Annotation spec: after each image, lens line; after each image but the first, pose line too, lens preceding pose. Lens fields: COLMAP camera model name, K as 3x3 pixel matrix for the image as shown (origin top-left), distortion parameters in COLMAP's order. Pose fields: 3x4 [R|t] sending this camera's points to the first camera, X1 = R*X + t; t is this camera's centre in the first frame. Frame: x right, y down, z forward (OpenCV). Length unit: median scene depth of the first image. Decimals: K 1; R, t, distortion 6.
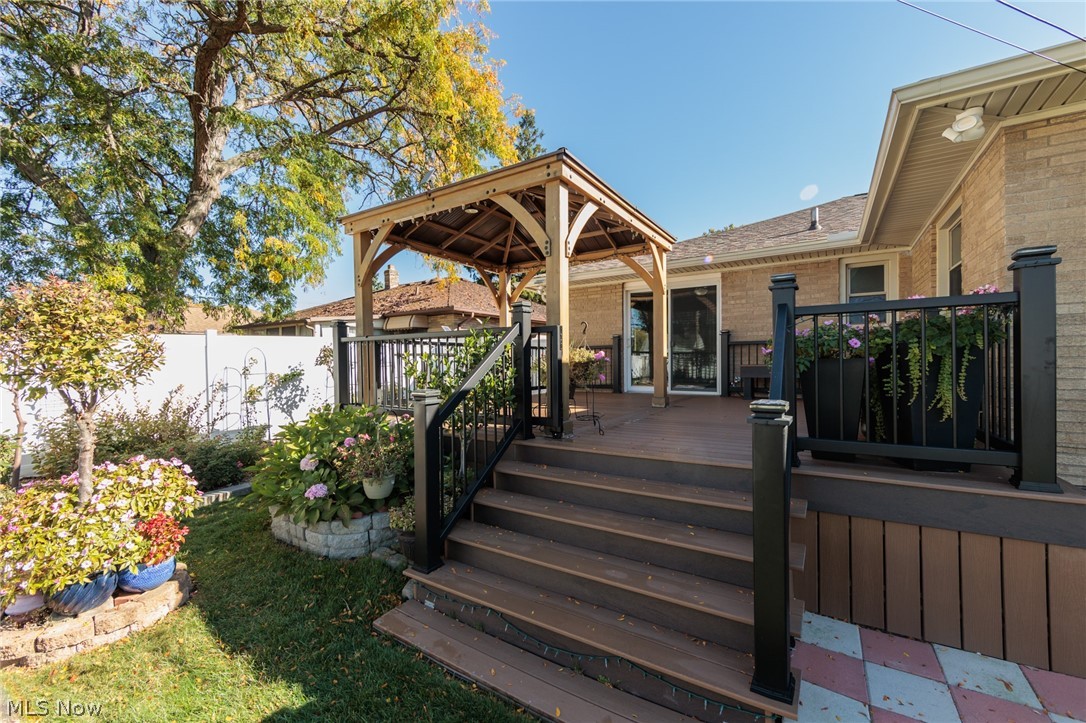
lens RADIAL K [[429.3, 0, 551.1], [0, 429.3, 361.8], [0, 0, 1]] dist [-0.000541, 0.000005]
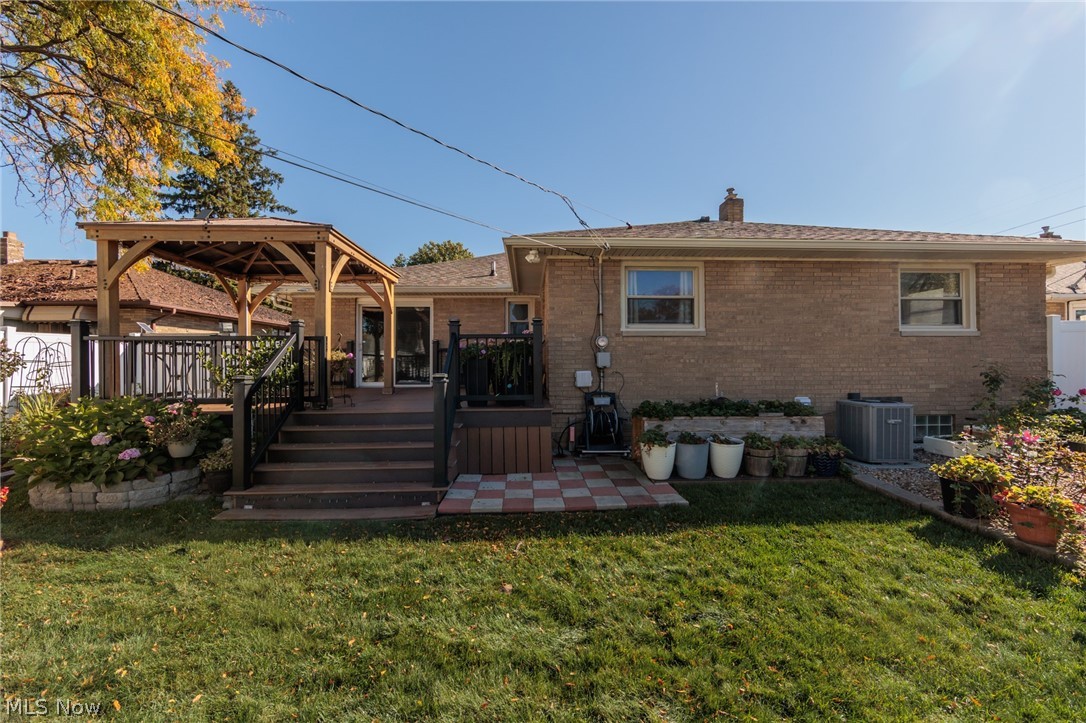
lens RADIAL K [[441.0, 0, 553.6], [0, 441.0, 360.9], [0, 0, 1]] dist [-0.003208, 0.000008]
pose [[0.810895, 0.008537, 0.585130, -0.166792], [-0.001759, 0.999925, -0.012151, 0.015425], [-0.585189, 0.008824, 0.810849, -0.528256]]
